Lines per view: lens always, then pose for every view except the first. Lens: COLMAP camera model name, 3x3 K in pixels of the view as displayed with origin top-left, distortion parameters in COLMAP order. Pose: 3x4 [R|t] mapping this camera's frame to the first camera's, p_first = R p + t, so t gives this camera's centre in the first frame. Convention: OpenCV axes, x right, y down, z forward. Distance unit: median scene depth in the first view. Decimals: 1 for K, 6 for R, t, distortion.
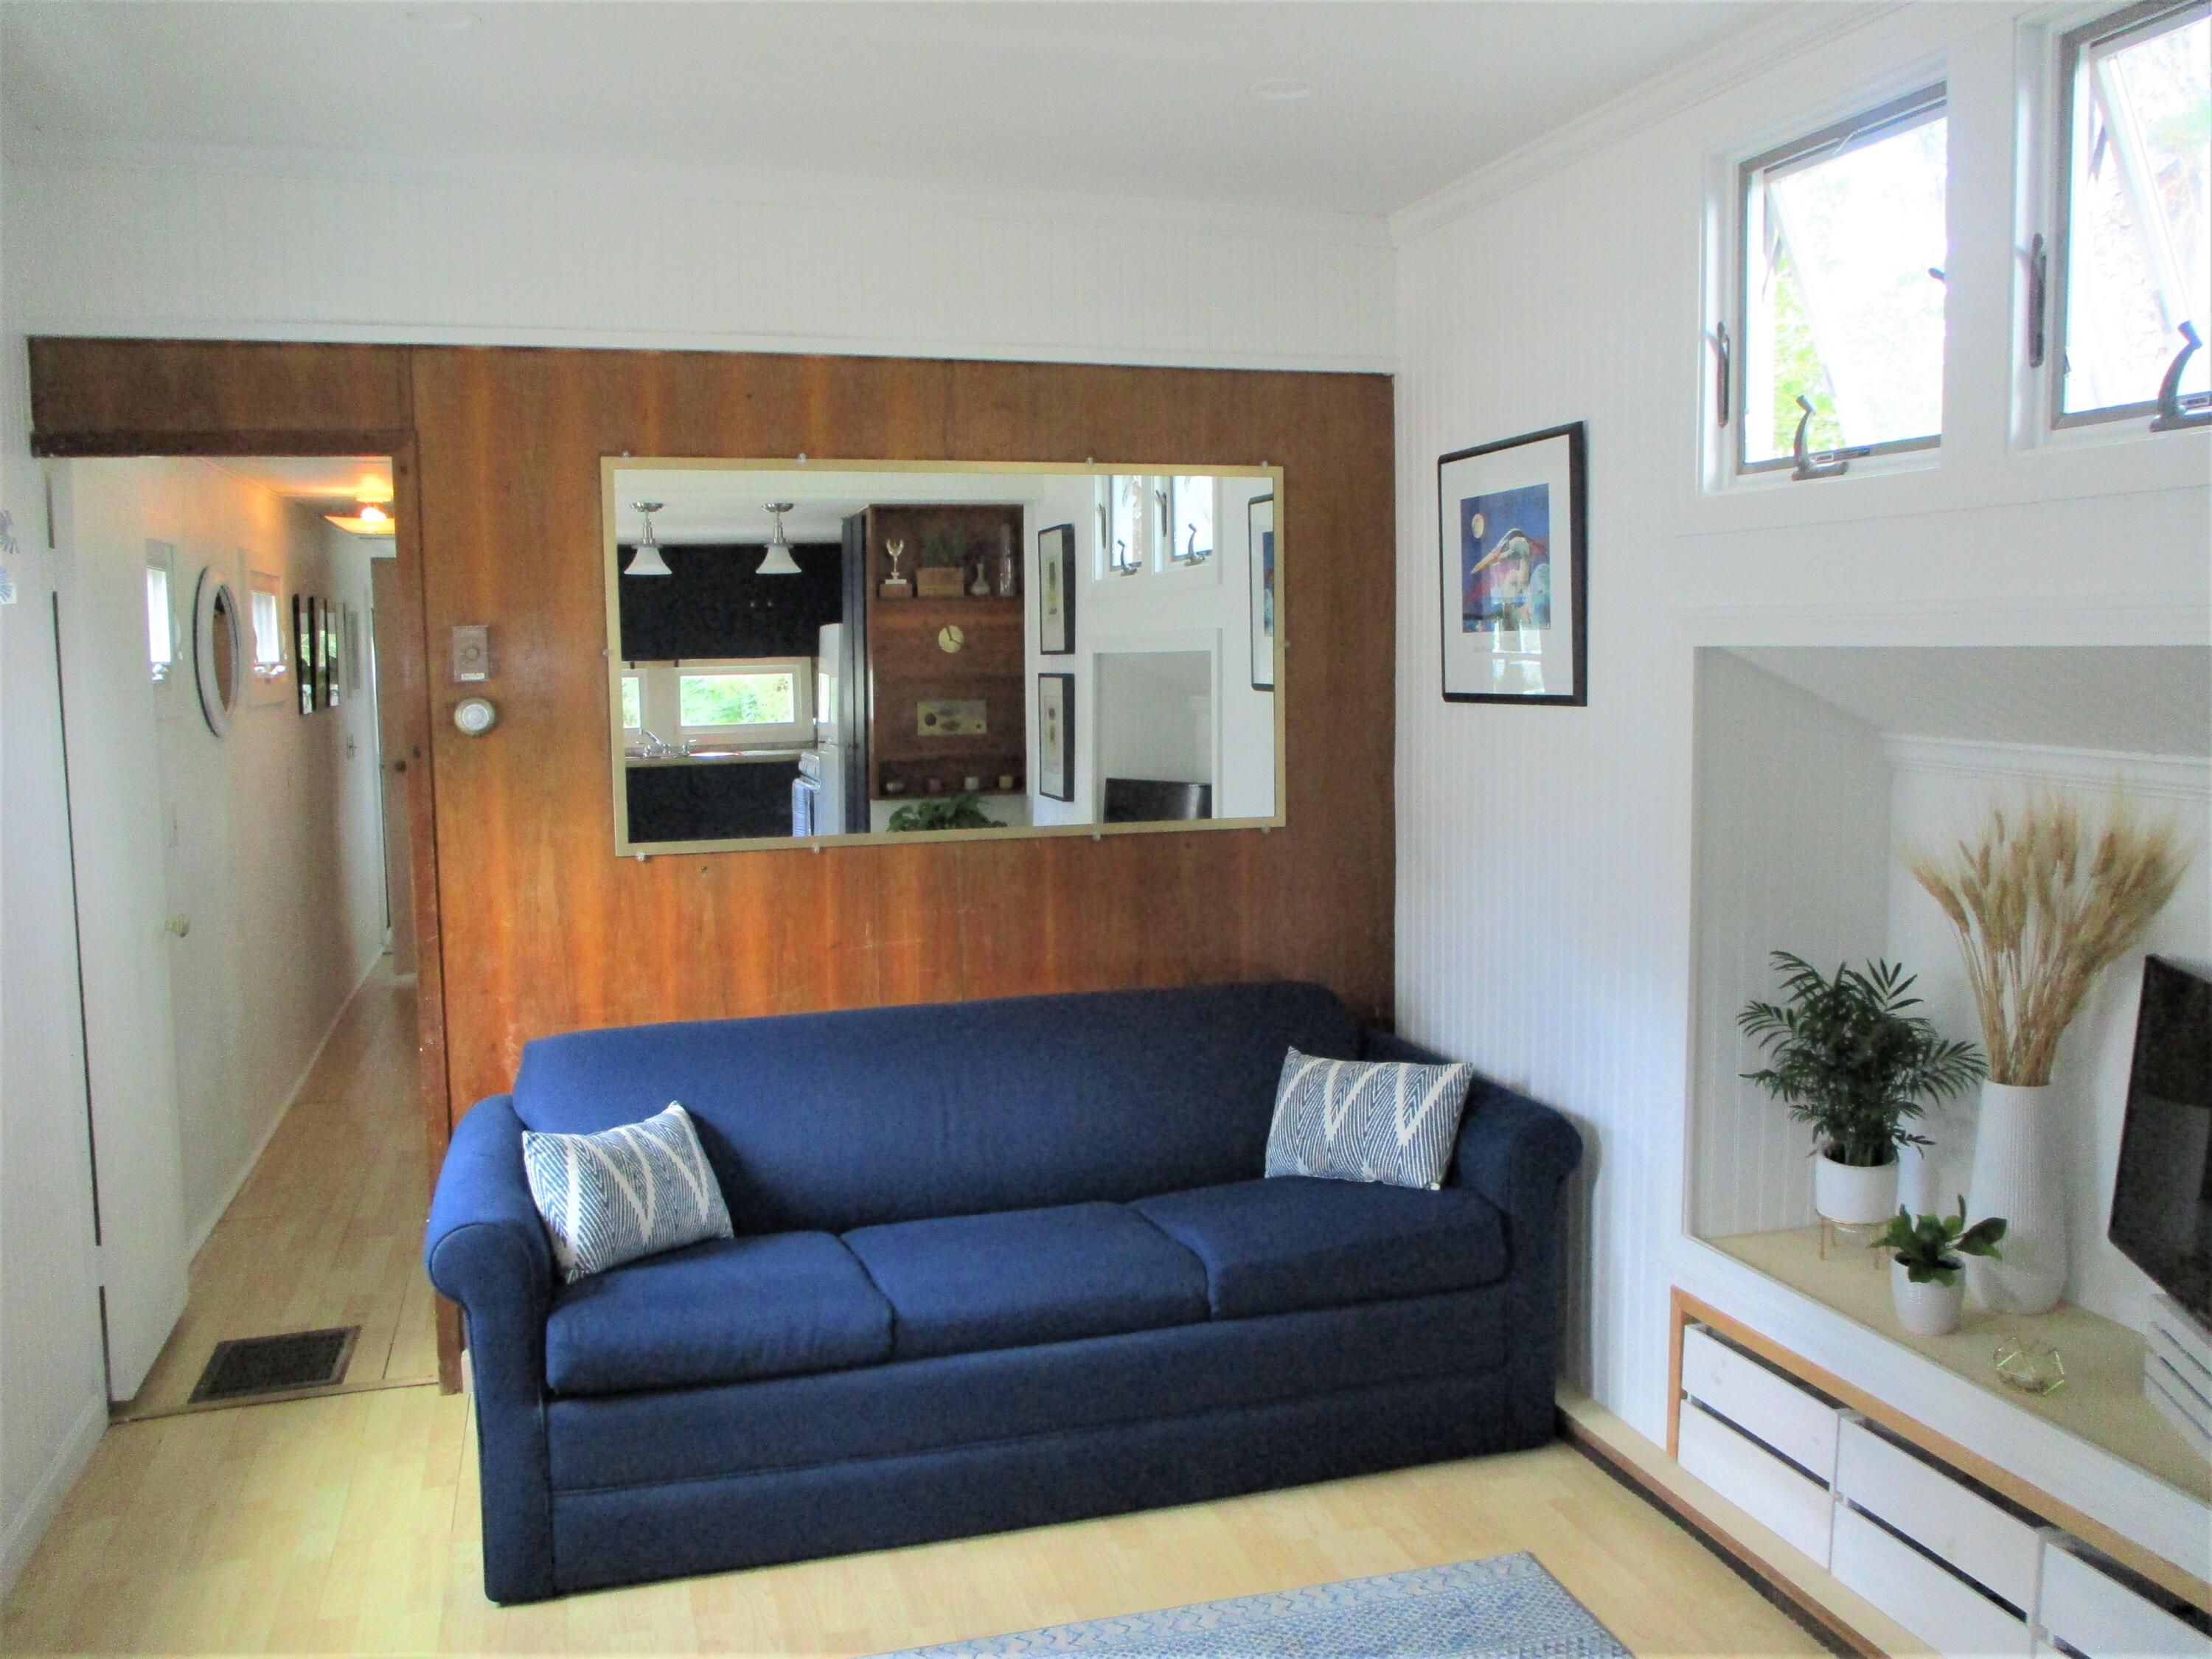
lens RADIAL K [[1854.0, 0, 1106.8], [0, 1854.0, 828.2], [0, 0, 1]] dist [-0.041699, 0.019581]
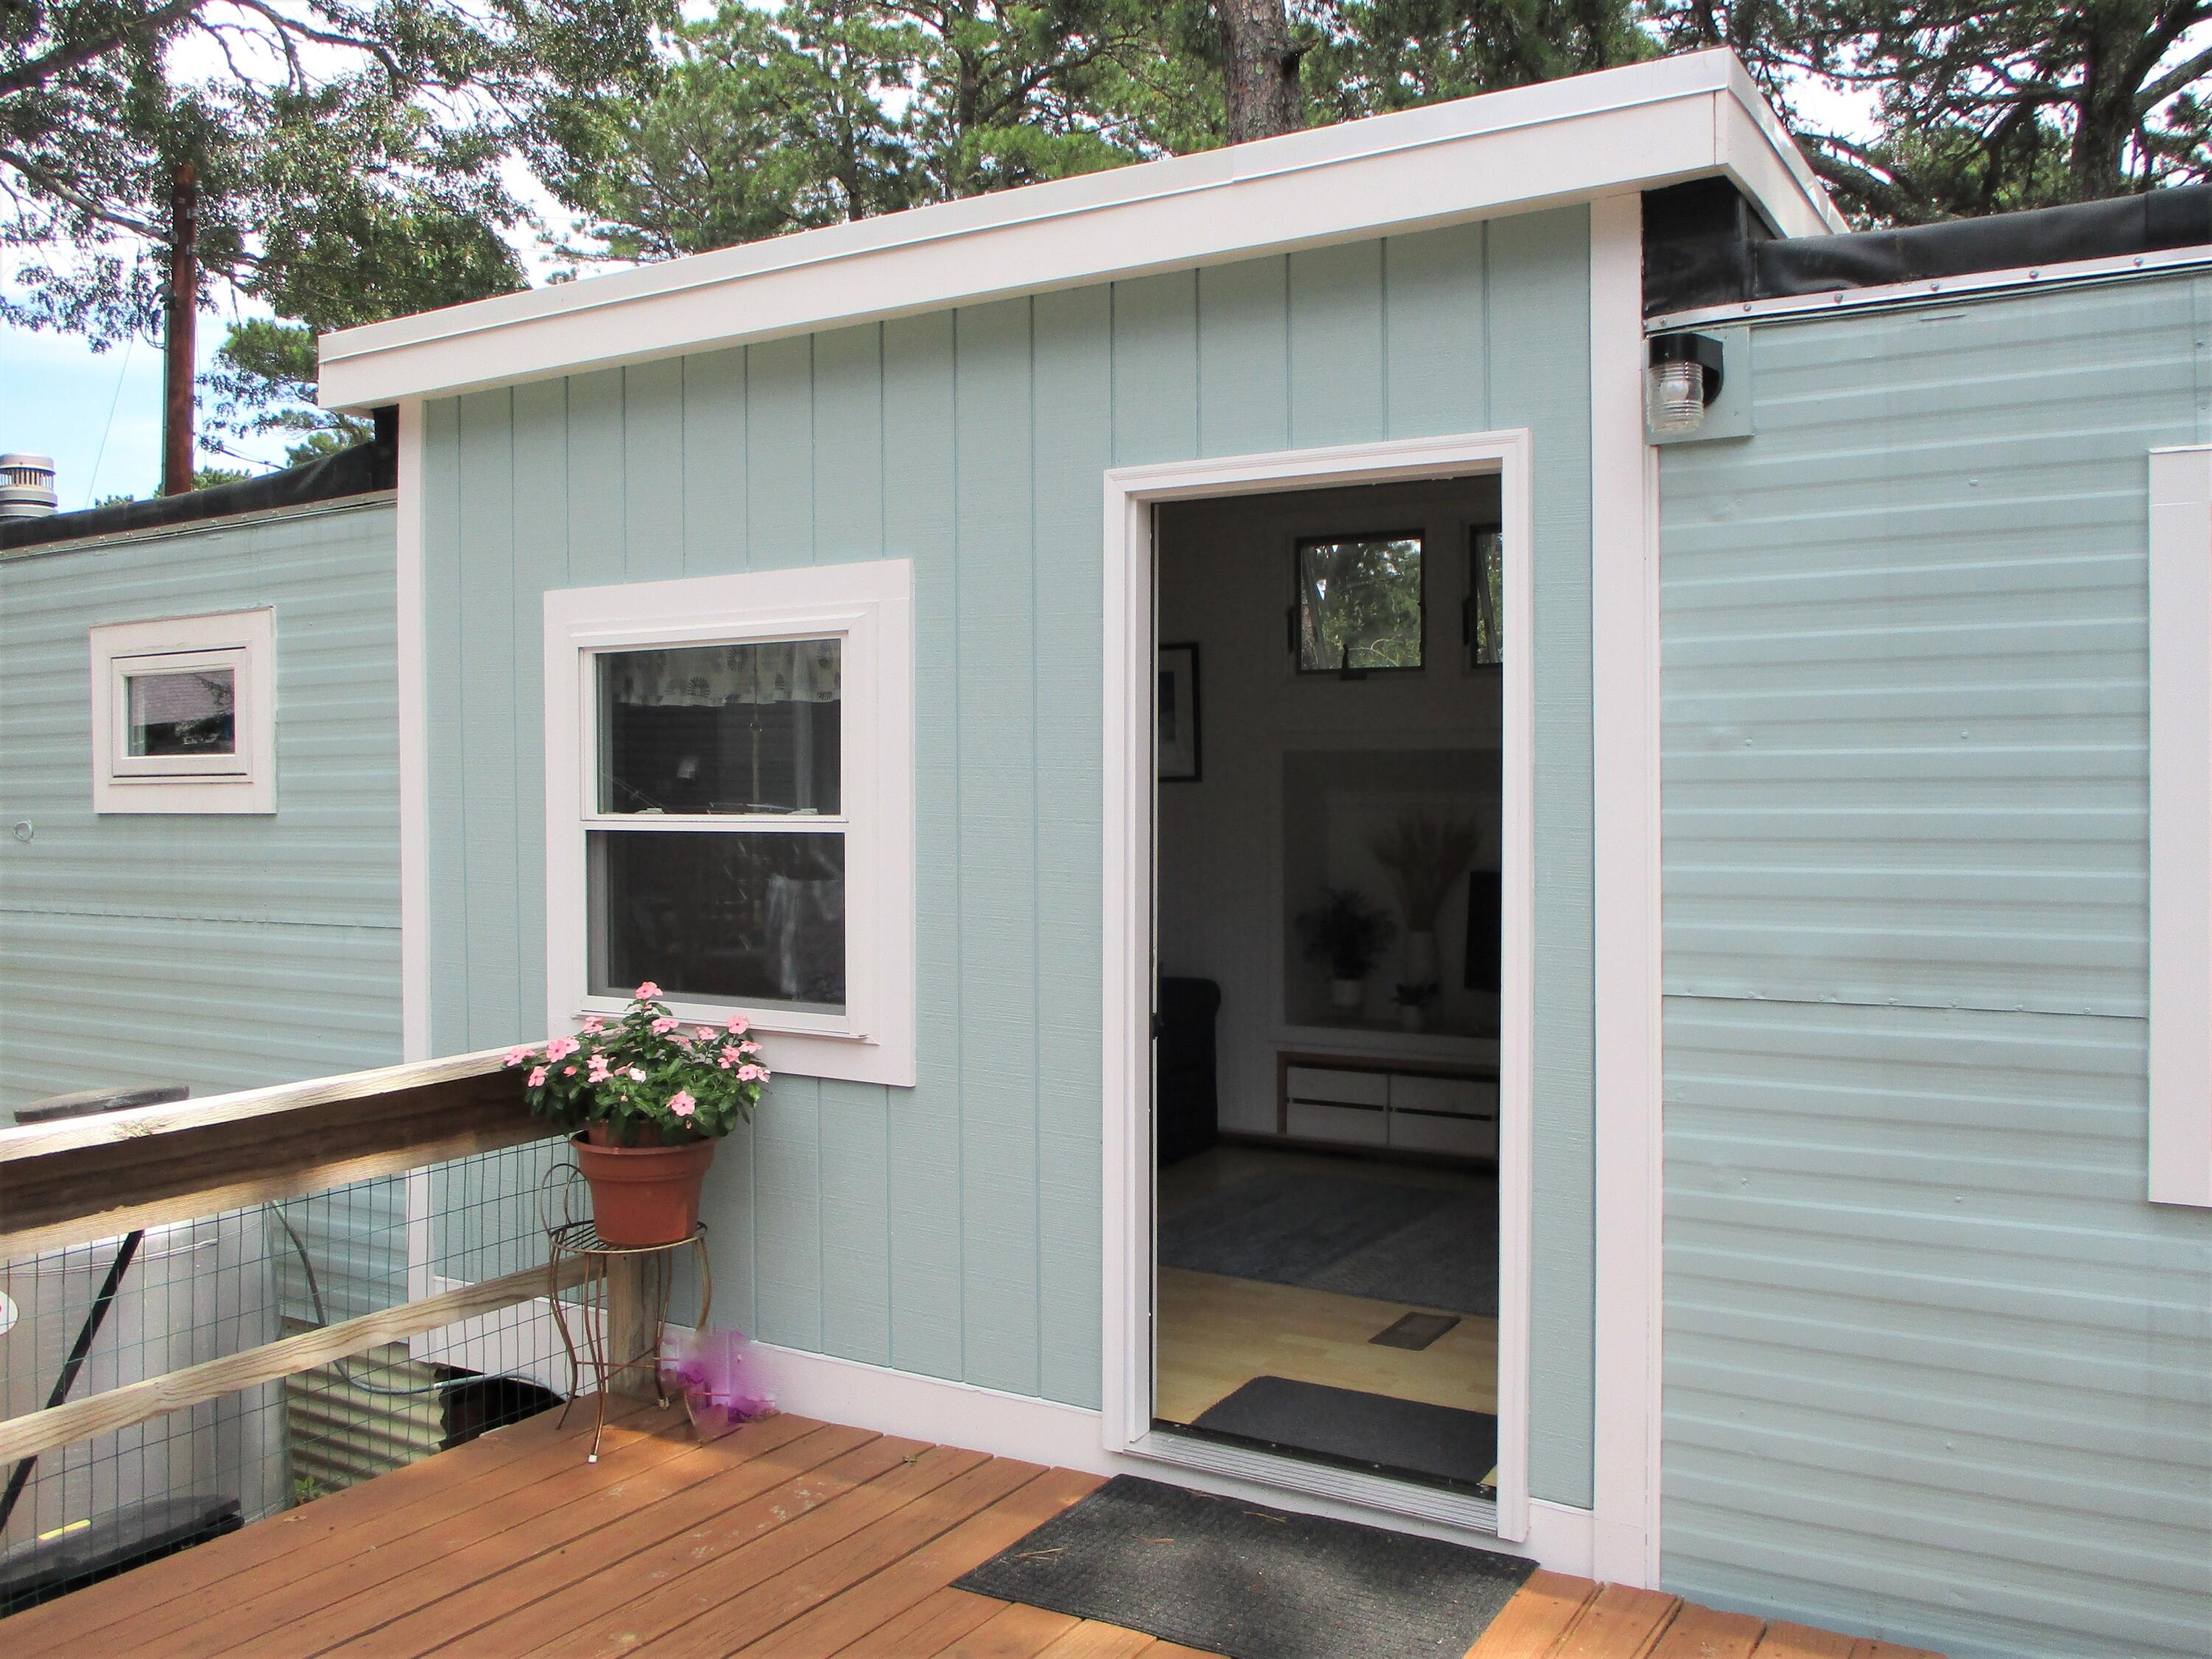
lens RADIAL K [[1854.0, 0, 1117.3], [0, 1854.0, 830.4], [0, 0, 1]] dist [-0.041699, 0.019581]
pose [[0.731958, -0.008007, 0.681302, -1.161509], [0.065280, 0.996155, -0.058427, 0.098619], [-0.678215, 0.087241, 0.729667, -0.412368]]
